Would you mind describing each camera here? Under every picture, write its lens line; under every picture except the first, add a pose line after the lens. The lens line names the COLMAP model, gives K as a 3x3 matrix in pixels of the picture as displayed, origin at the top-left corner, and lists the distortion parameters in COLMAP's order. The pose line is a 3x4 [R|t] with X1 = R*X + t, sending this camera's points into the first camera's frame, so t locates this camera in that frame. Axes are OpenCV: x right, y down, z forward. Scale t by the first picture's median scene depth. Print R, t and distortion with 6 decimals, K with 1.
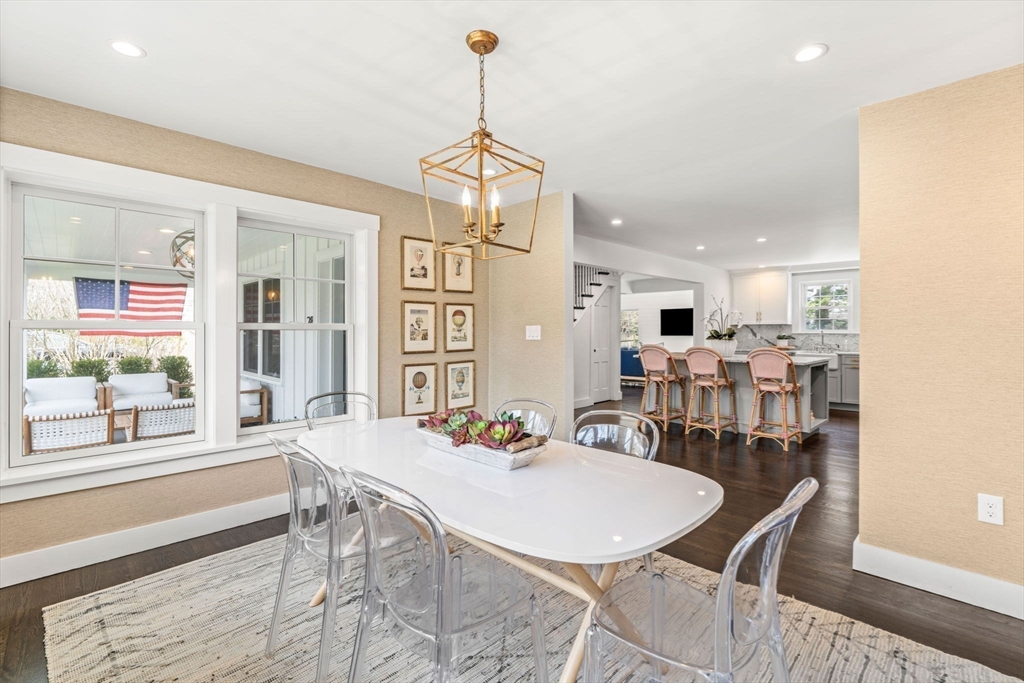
lens RADIAL K [[463.2, 0, 514.8], [0, 463.2, 337.3], [0, 0, 1]] dist [-0.026582, -0.000489]
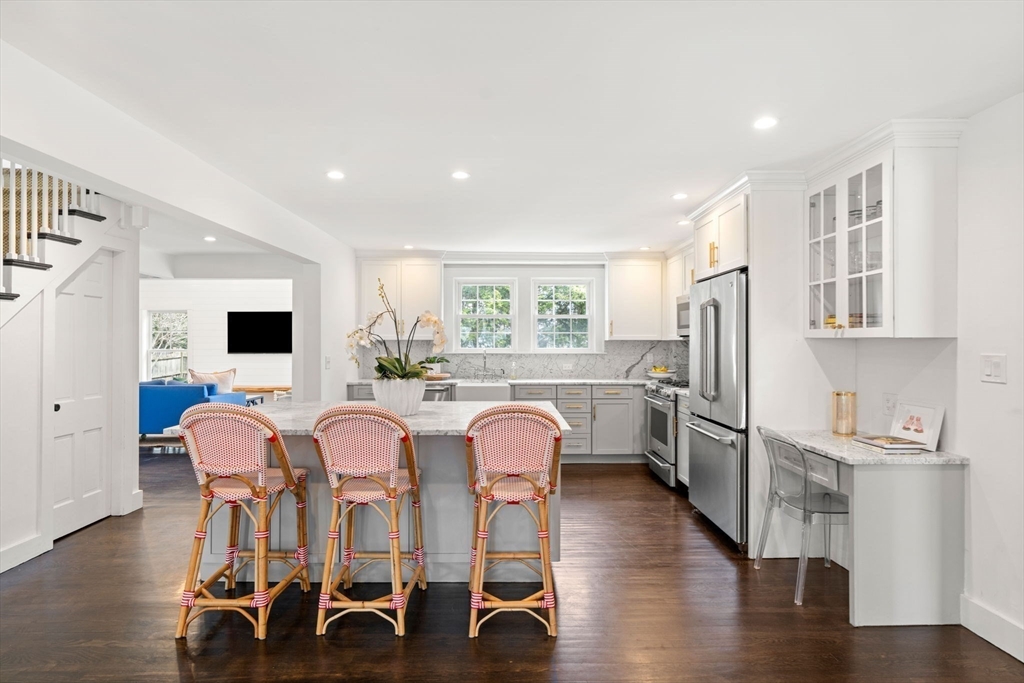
lens RADIAL K [[552.5, 0, 512.7], [0, 552.5, 338.1], [0, 0, 1]] dist [-0.000605, 0.000096]
pose [[0.704694, 0.004607, 0.709496, 0.115973], [0.008817, 0.999845, -0.015250, -0.020246], [-0.709456, 0.017002, 0.704544, 0.408189]]
